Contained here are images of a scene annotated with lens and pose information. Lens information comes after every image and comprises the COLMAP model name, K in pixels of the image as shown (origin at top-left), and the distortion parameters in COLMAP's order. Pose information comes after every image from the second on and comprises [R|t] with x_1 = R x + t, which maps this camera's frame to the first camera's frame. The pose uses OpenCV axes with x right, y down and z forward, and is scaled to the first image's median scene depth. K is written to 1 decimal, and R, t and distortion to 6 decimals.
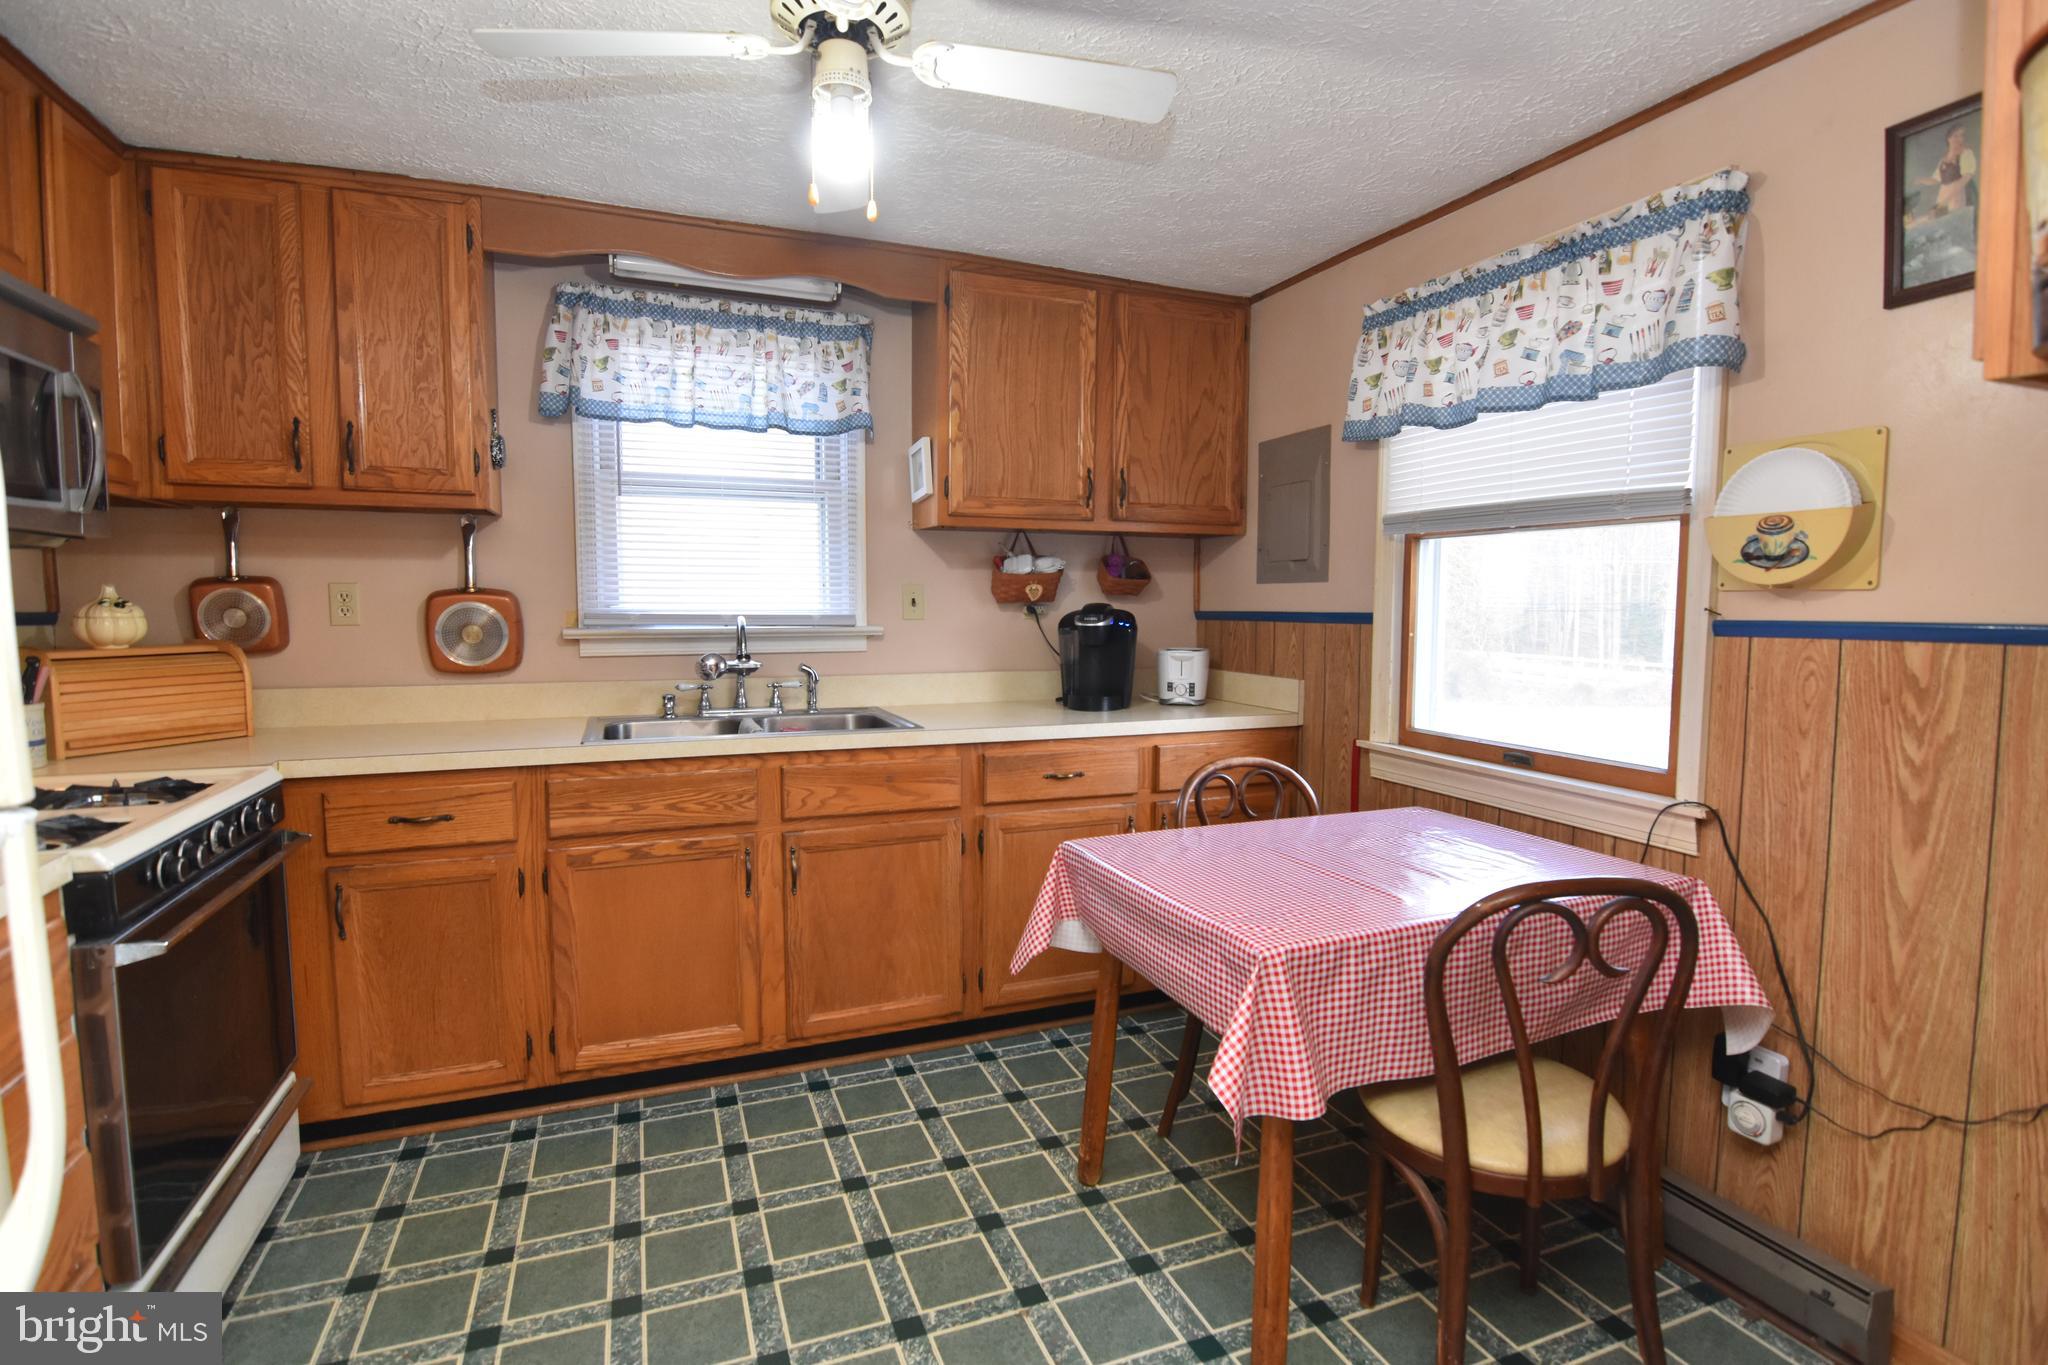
lens RADIAL K [[990.2, 0, 1034.0], [0, 990.2, 682.4], [0, 0, 1]] dist [-0.006710, -0.010325]
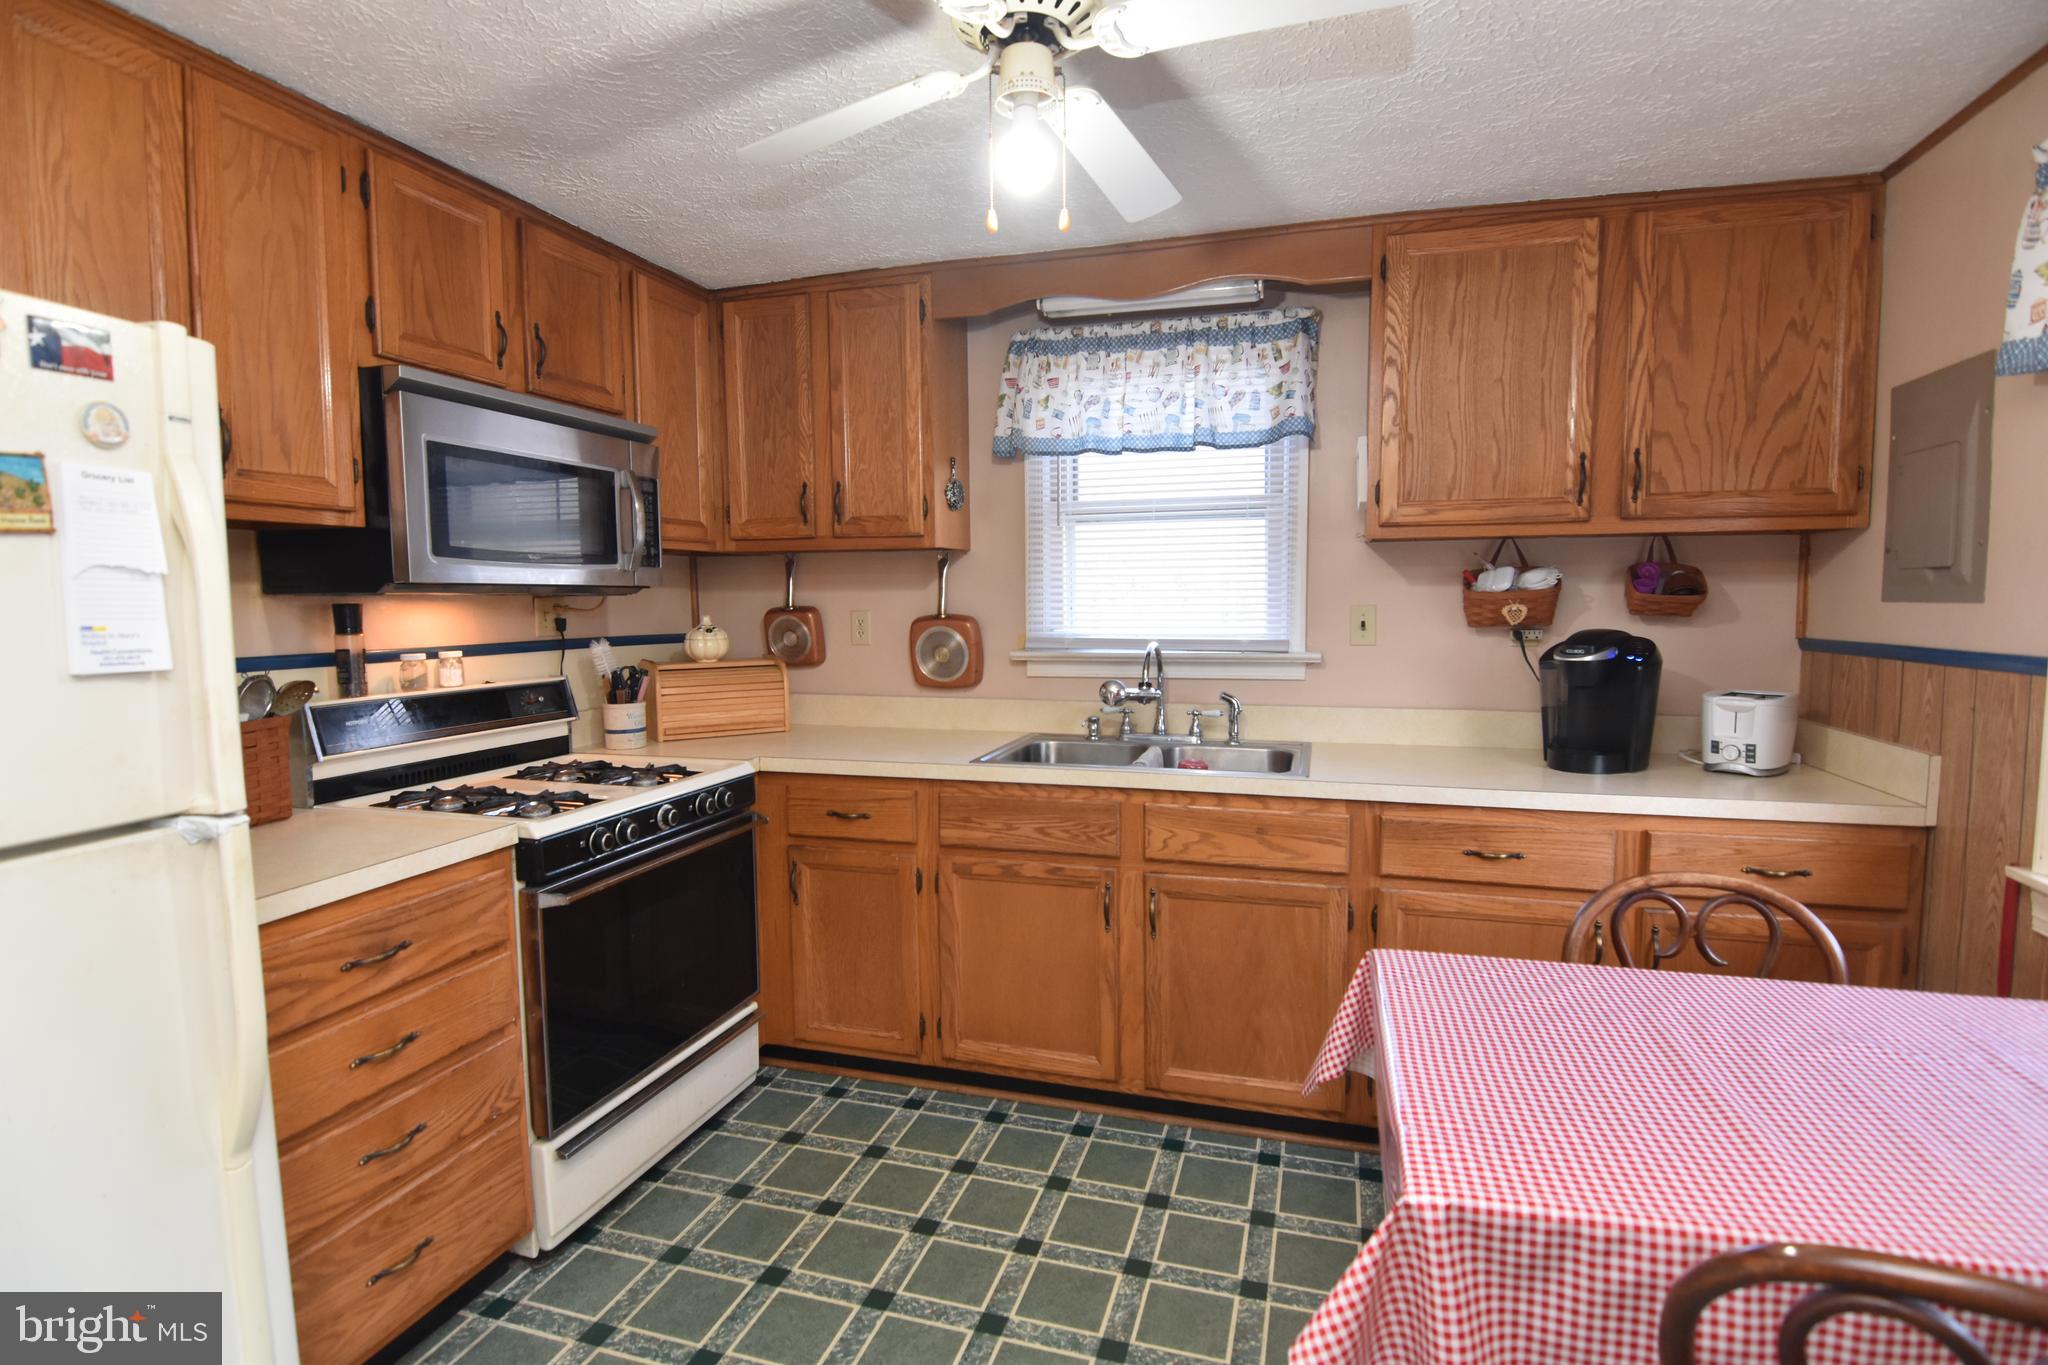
lens RADIAL K [[990.2, 0, 1034.0], [0, 990.2, 682.4], [0, 0, 1]] dist [-0.006710, -0.010325]
pose [[0.781876, 0.043510, -0.621914, 0.247658], [-0.041065, 0.998990, 0.018263, -0.044682], [0.622081, 0.011259, 0.782872, 0.176572]]
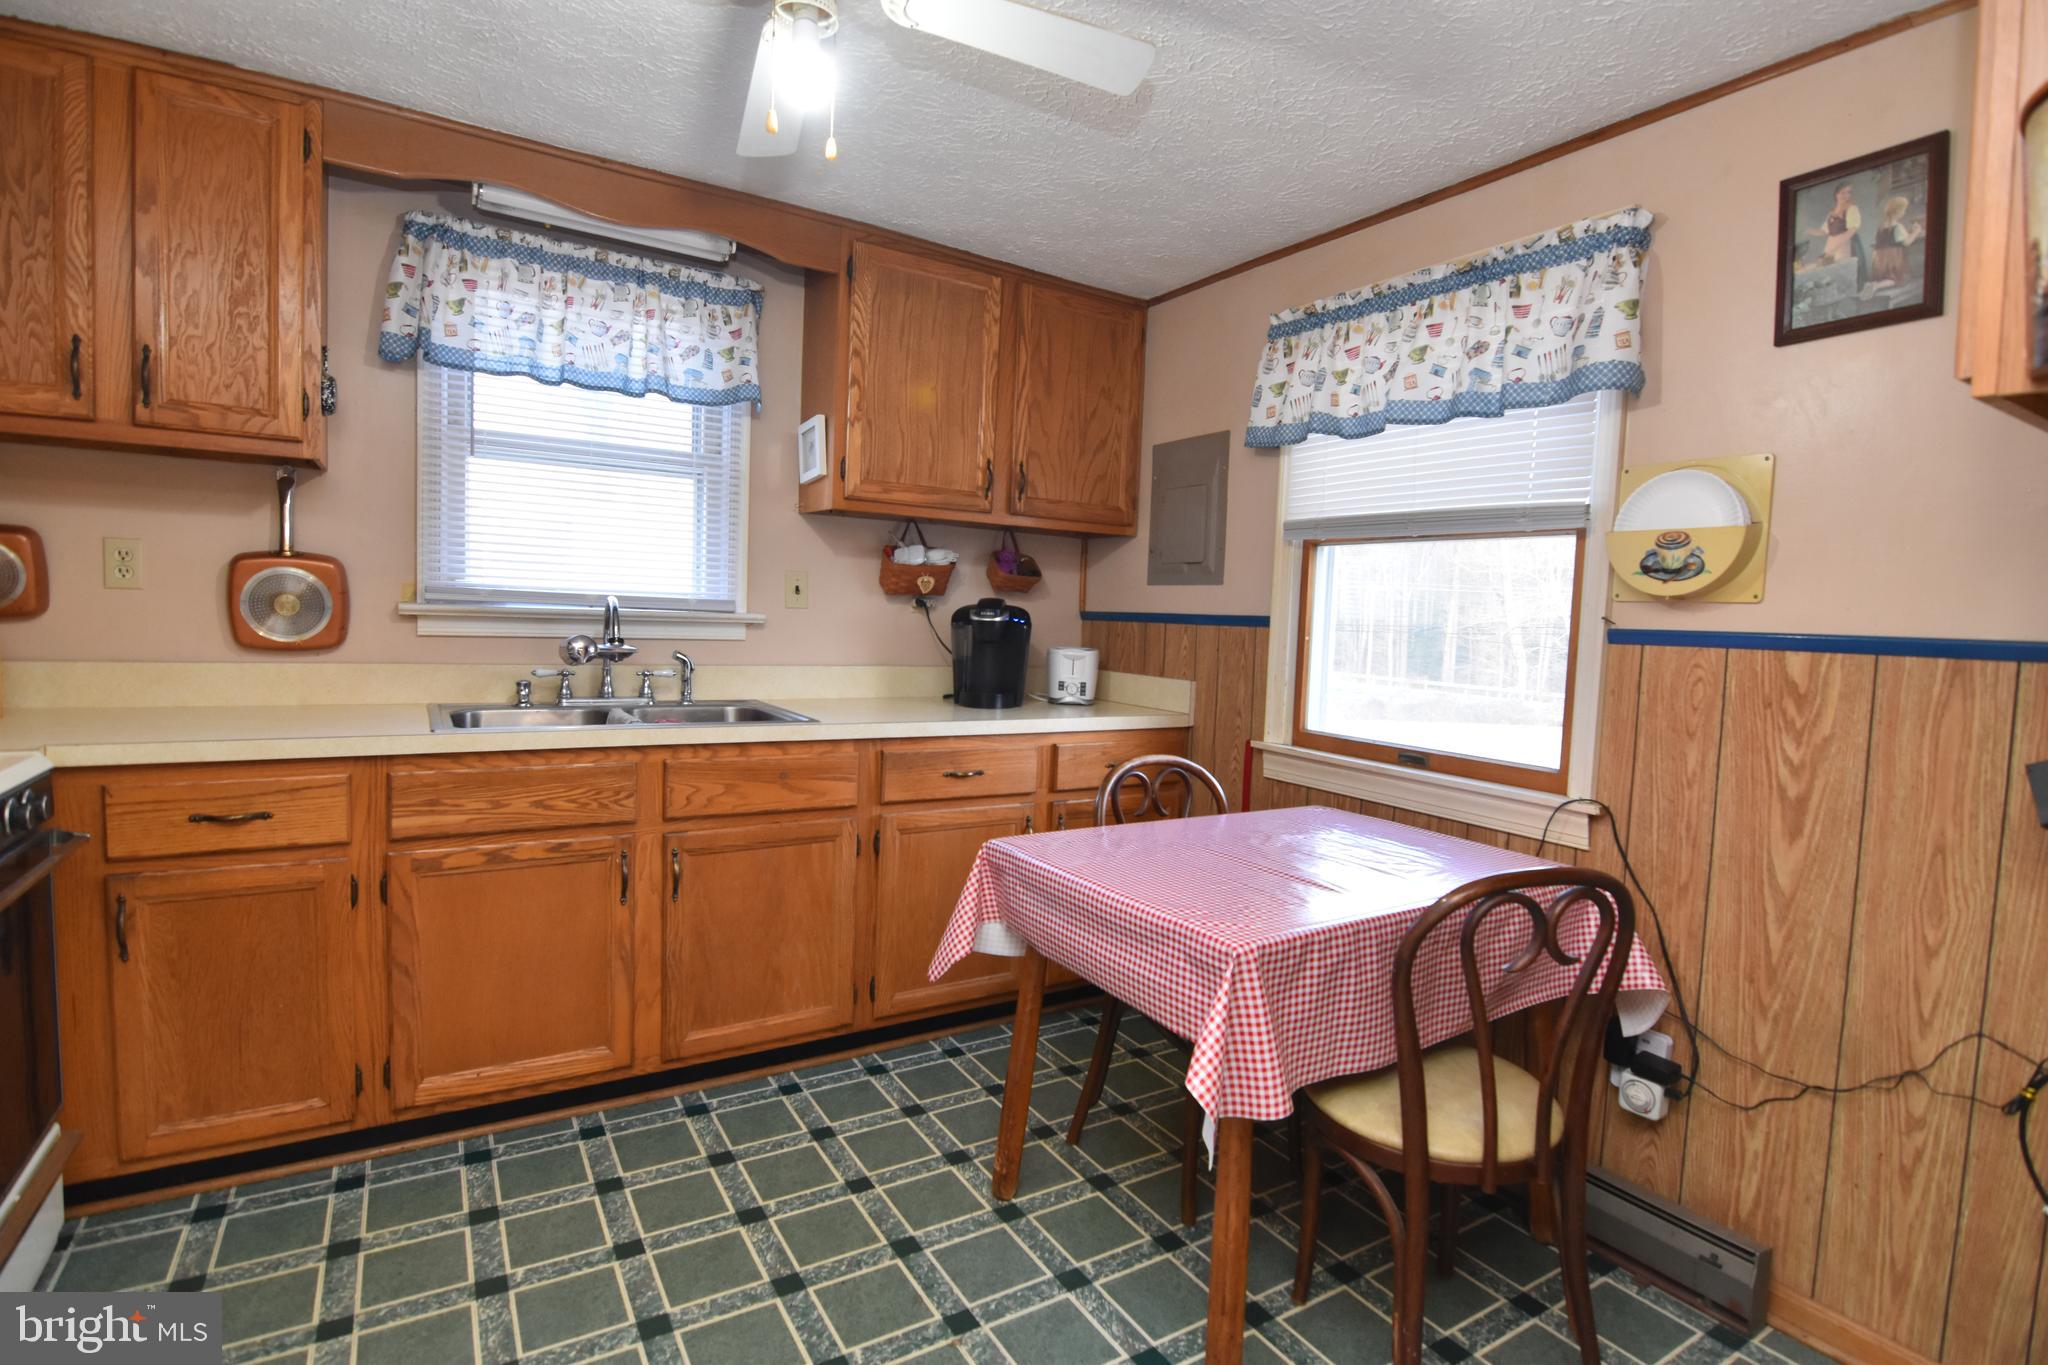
lens RADIAL K [[990.2, 0, 1034.0], [0, 990.2, 682.4], [0, 0, 1]] dist [-0.006710, -0.010325]
pose [[0.984201, 0.022870, 0.175569, -0.080368], [-0.021658, 0.999727, -0.008818, 0.013200], [-0.175723, 0.004877, 0.984428, 0.042305]]
